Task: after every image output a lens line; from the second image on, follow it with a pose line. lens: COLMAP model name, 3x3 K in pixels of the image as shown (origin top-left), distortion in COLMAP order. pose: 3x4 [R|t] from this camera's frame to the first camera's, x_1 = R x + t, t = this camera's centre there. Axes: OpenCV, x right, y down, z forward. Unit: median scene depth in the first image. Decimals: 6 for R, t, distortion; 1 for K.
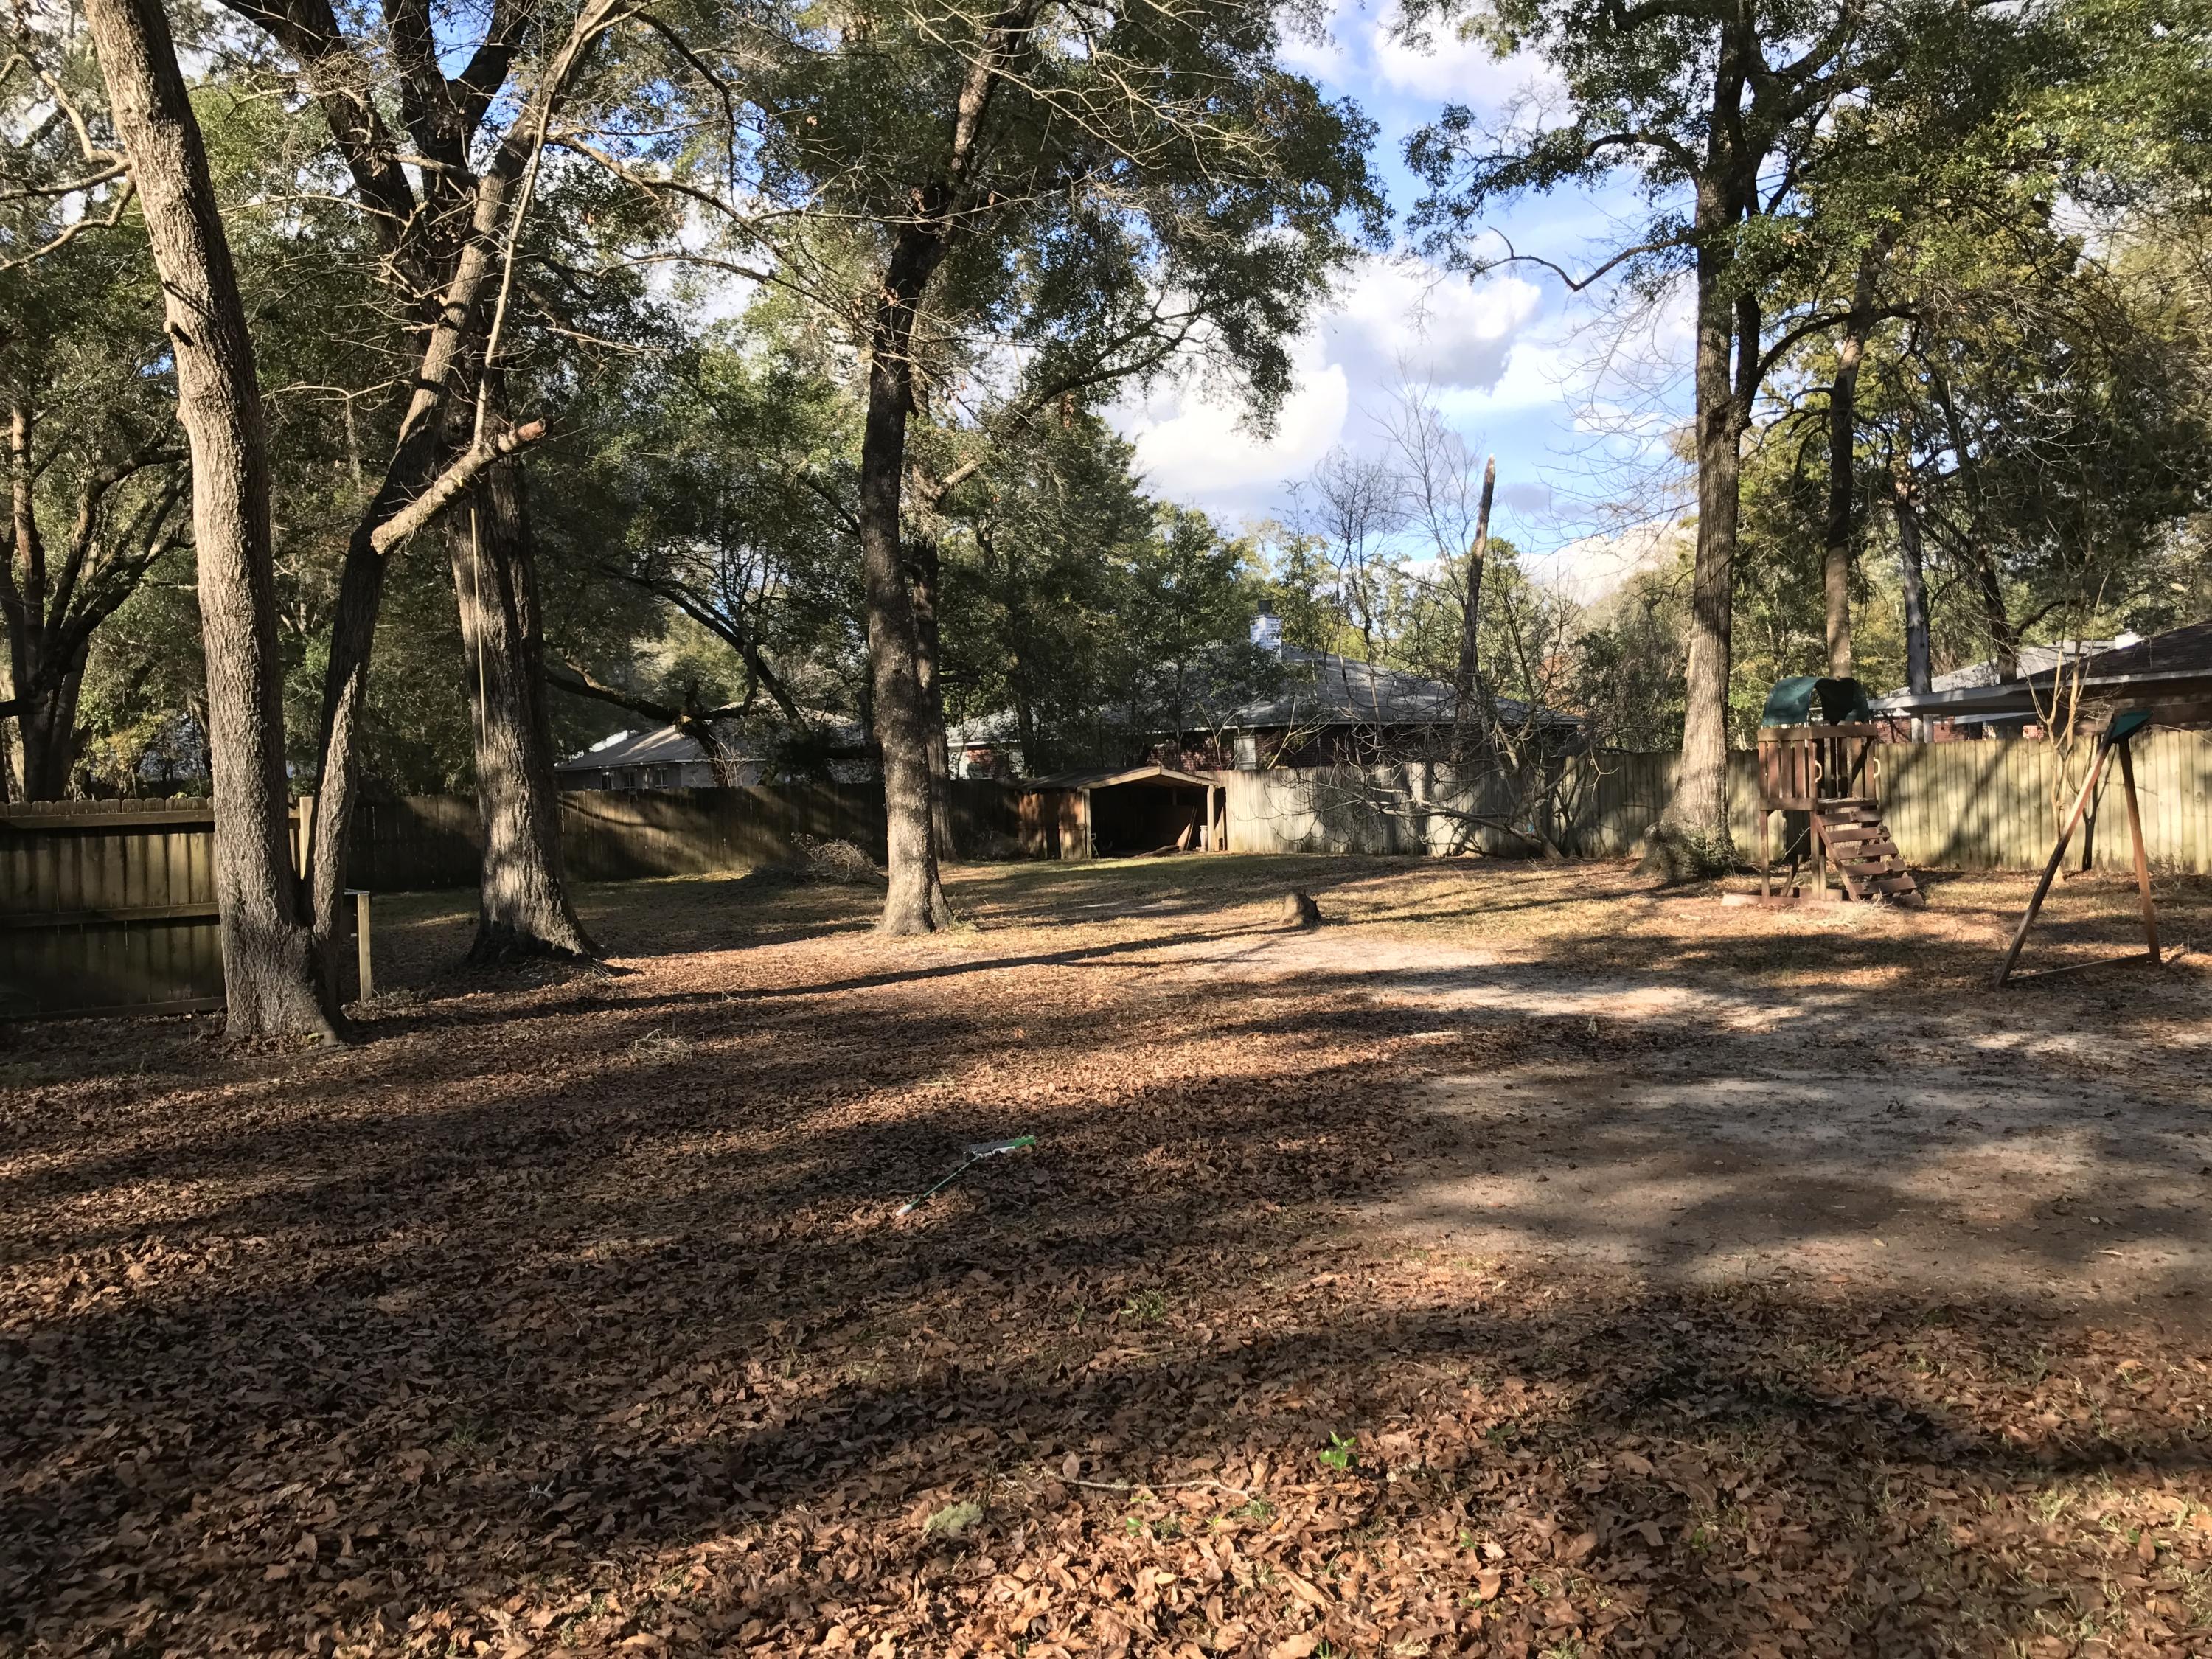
lens RADIAL K [[1772.1, 0, 1100.8], [0, 1772.1, 826.3], [0, 0, 1]] dist [0.065515, -0.124943]
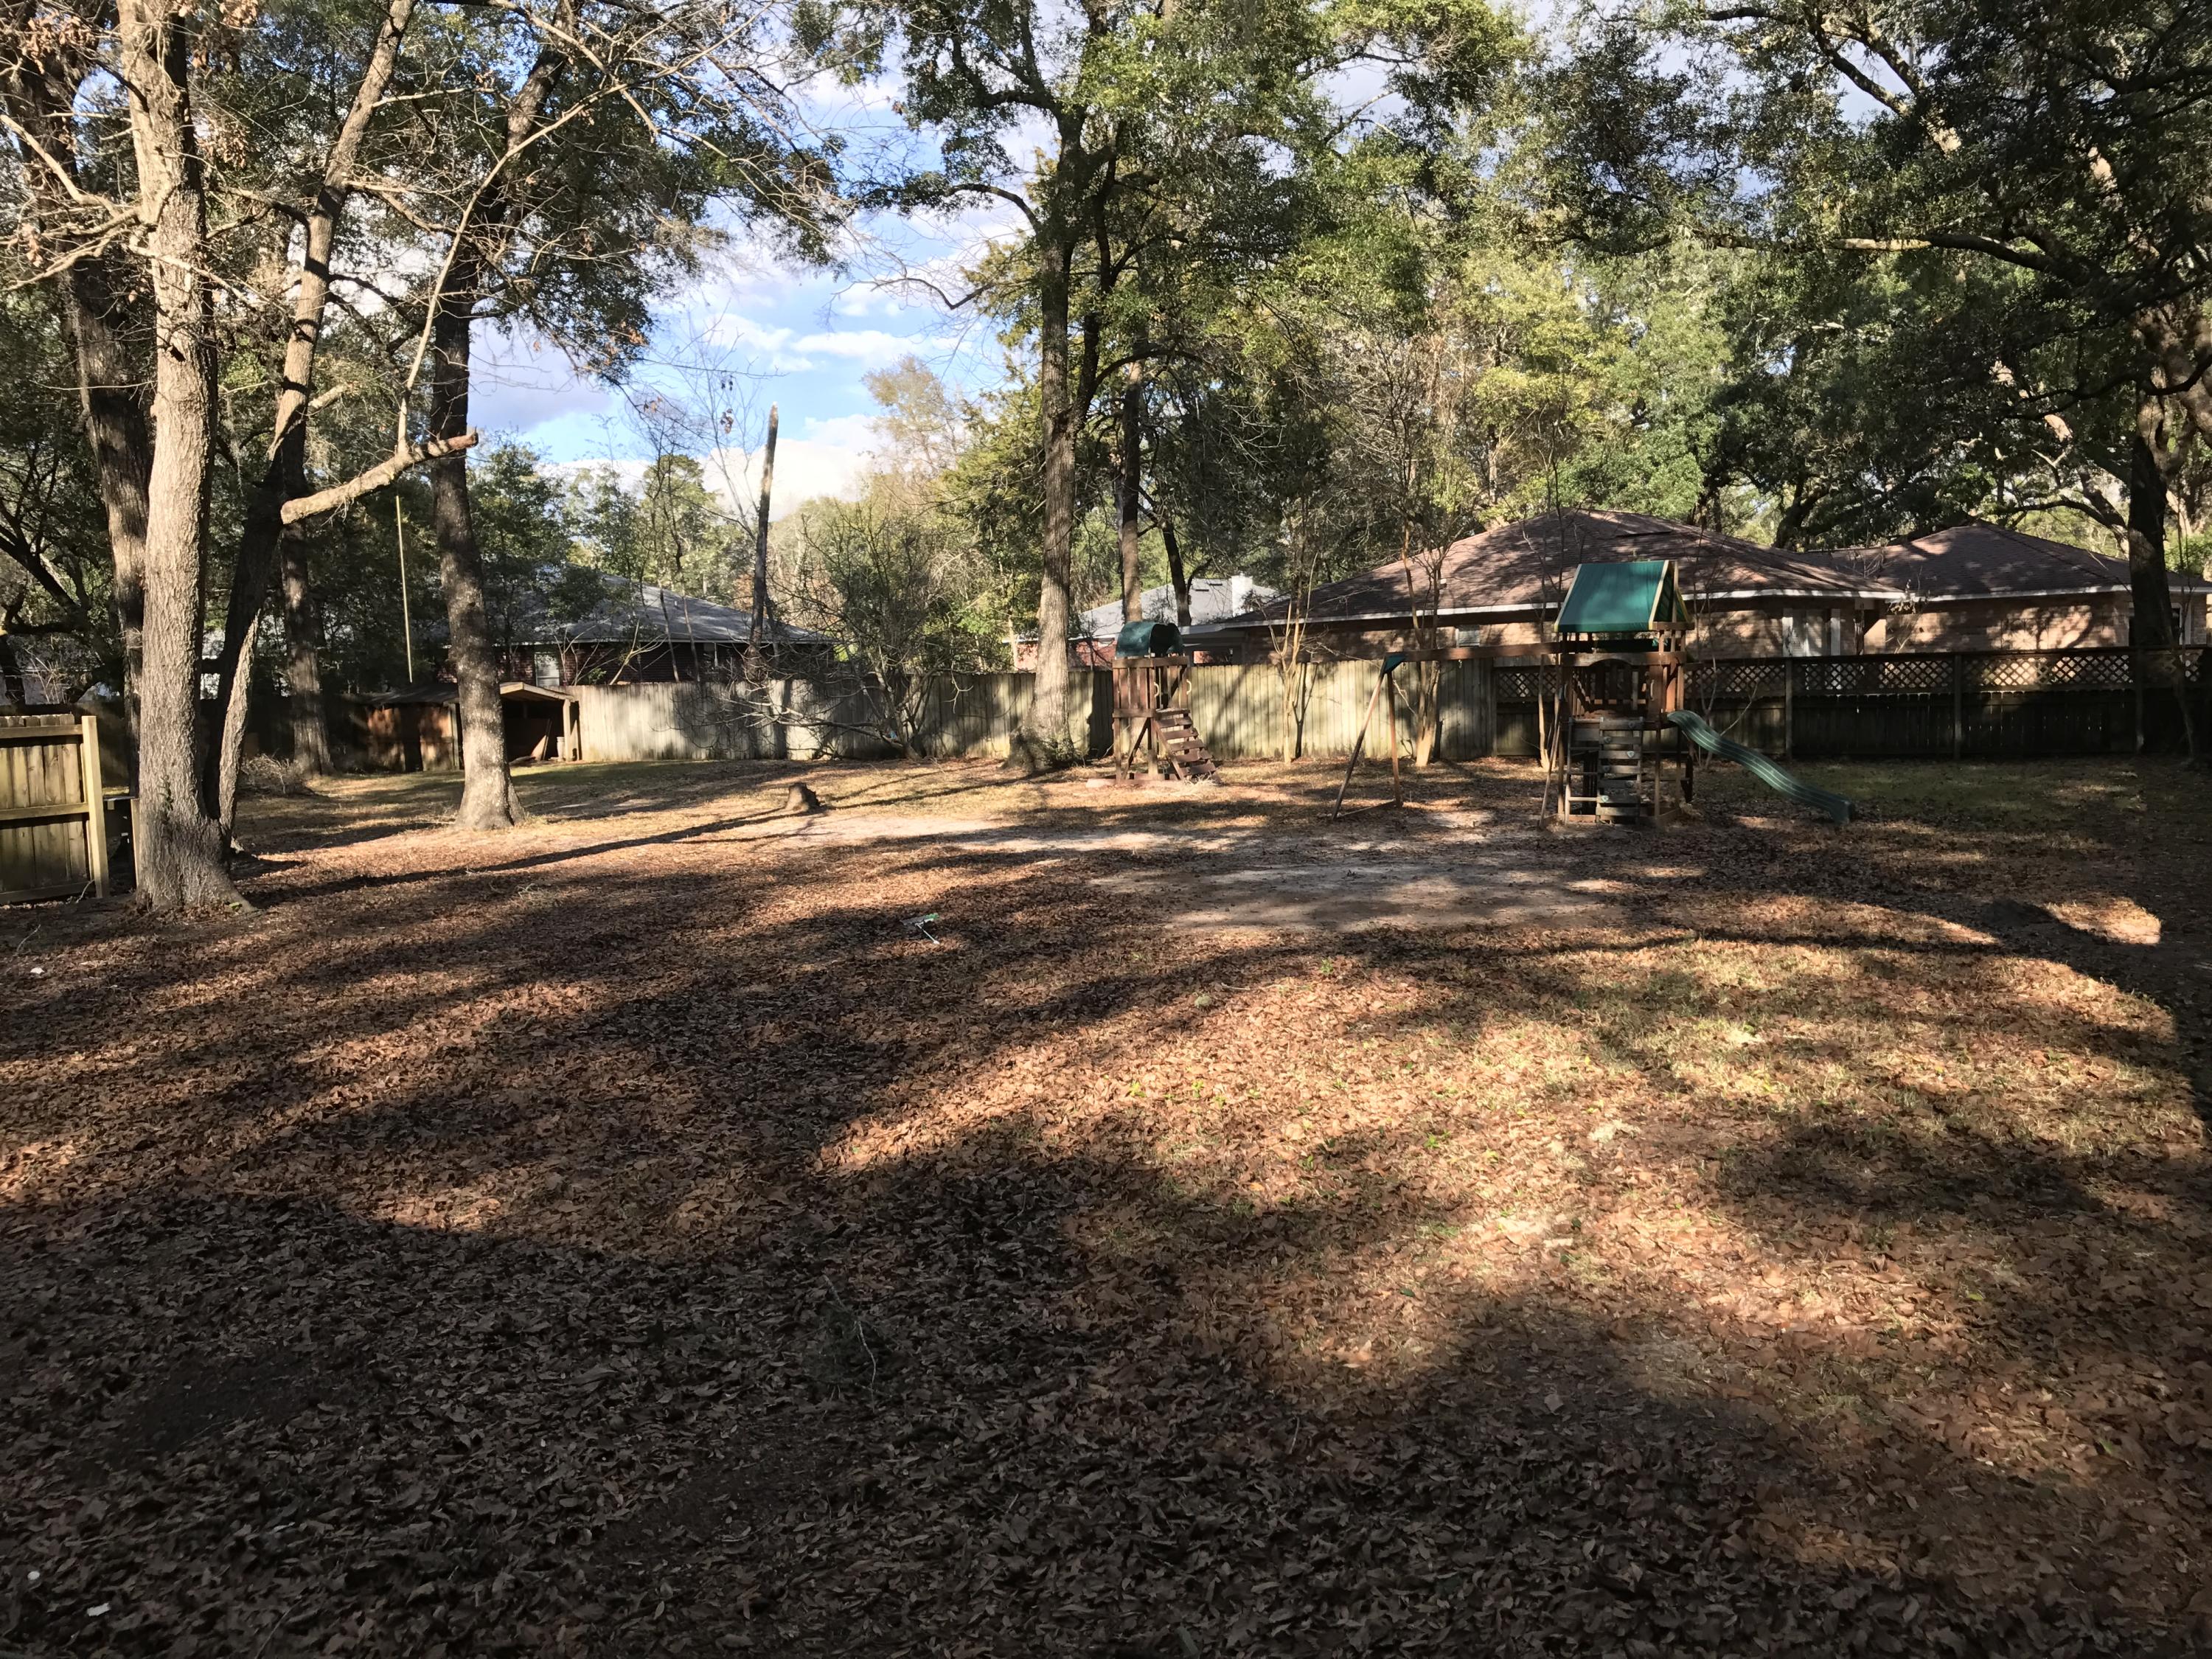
lens RADIAL K [[1772.1, 0, 1100.8], [0, 1772.1, 826.3], [0, 0, 1]] dist [0.065515, -0.124943]
pose [[0.892313, -0.037373, 0.449868, -0.227234], [0.015153, 0.998485, 0.052894, 0.002134], [-0.451163, -0.040381, 0.891527, -0.197076]]
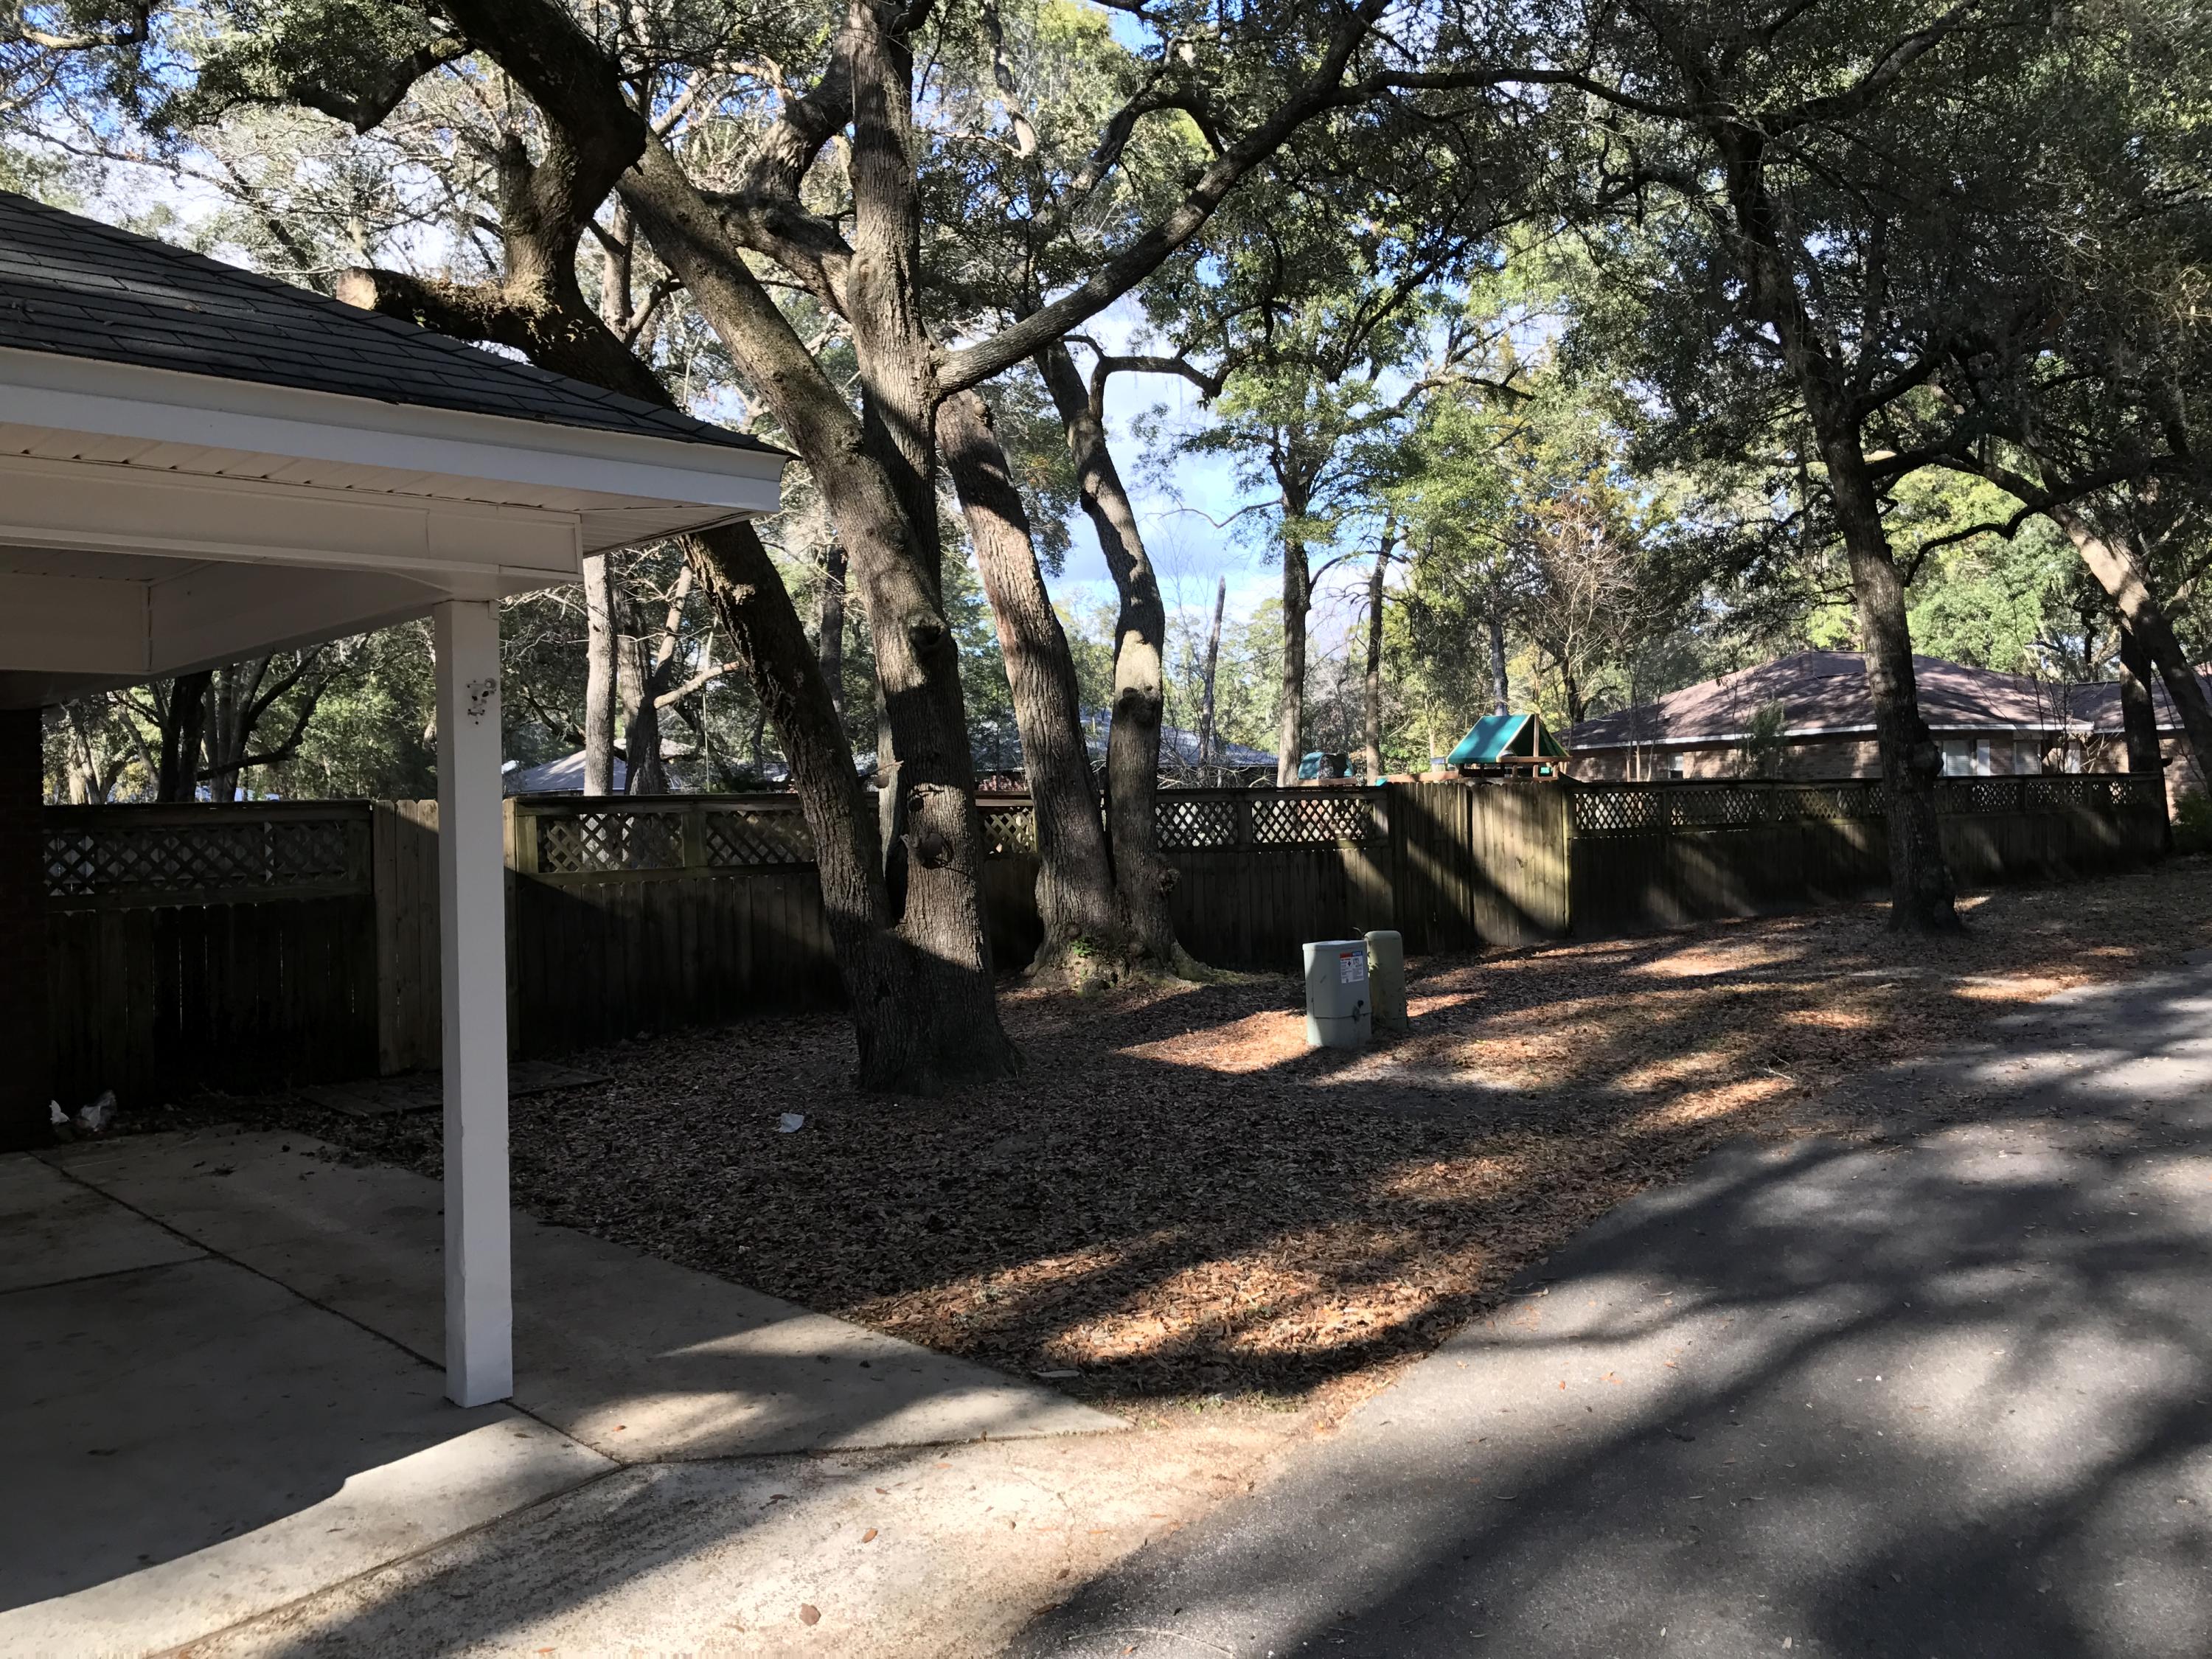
lens RADIAL K [[1772.1, 0, 1100.8], [0, 1772.1, 826.3], [0, 0, 1]] dist [0.065515, -0.124943]
pose [[0.995567, 0.007579, 0.093752, -0.009487], [-0.006038, 0.999842, -0.016716, 0.022539], [-0.093864, 0.016076, 0.995455, -0.726502]]
